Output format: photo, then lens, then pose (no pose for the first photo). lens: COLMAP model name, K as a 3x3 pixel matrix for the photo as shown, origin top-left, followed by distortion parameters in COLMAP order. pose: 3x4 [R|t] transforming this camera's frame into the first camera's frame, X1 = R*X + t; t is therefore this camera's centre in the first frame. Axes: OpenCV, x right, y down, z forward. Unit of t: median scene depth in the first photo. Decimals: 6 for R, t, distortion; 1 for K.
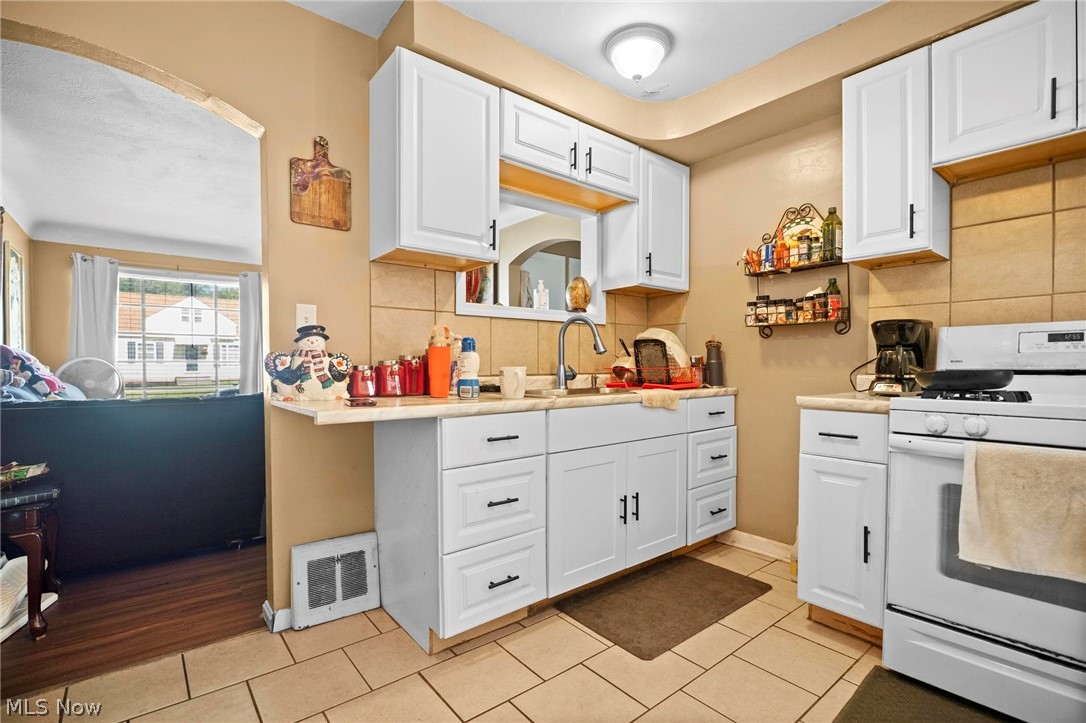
lens RADIAL K [[505.0, 0, 542.8], [0, 505.0, 370.5], [0, 0, 1]] dist [0.000963, -0.000162]
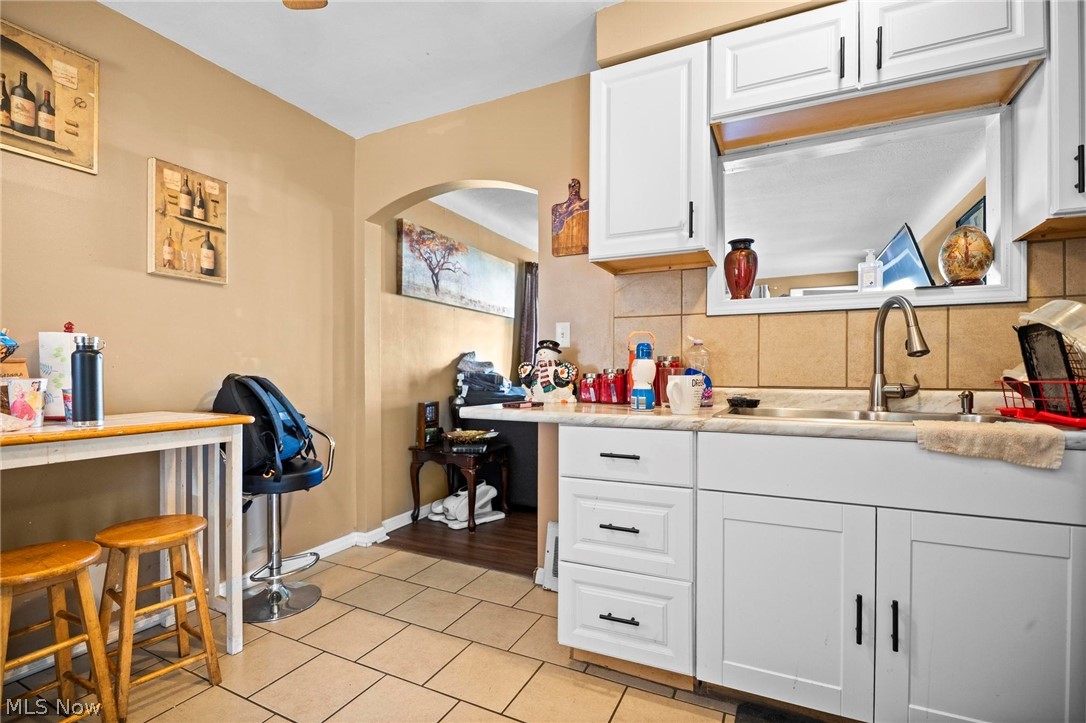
lens RADIAL K [[505.0, 0, 544.0], [0, 505.0, 369.4], [0, 0, 1]] dist [0.000963, -0.000162]
pose [[0.423301, -0.004960, -0.905976, 0.608967], [-0.013821, 0.999833, -0.011931, -0.004331], [0.905884, 0.017572, 0.423162, 0.458071]]
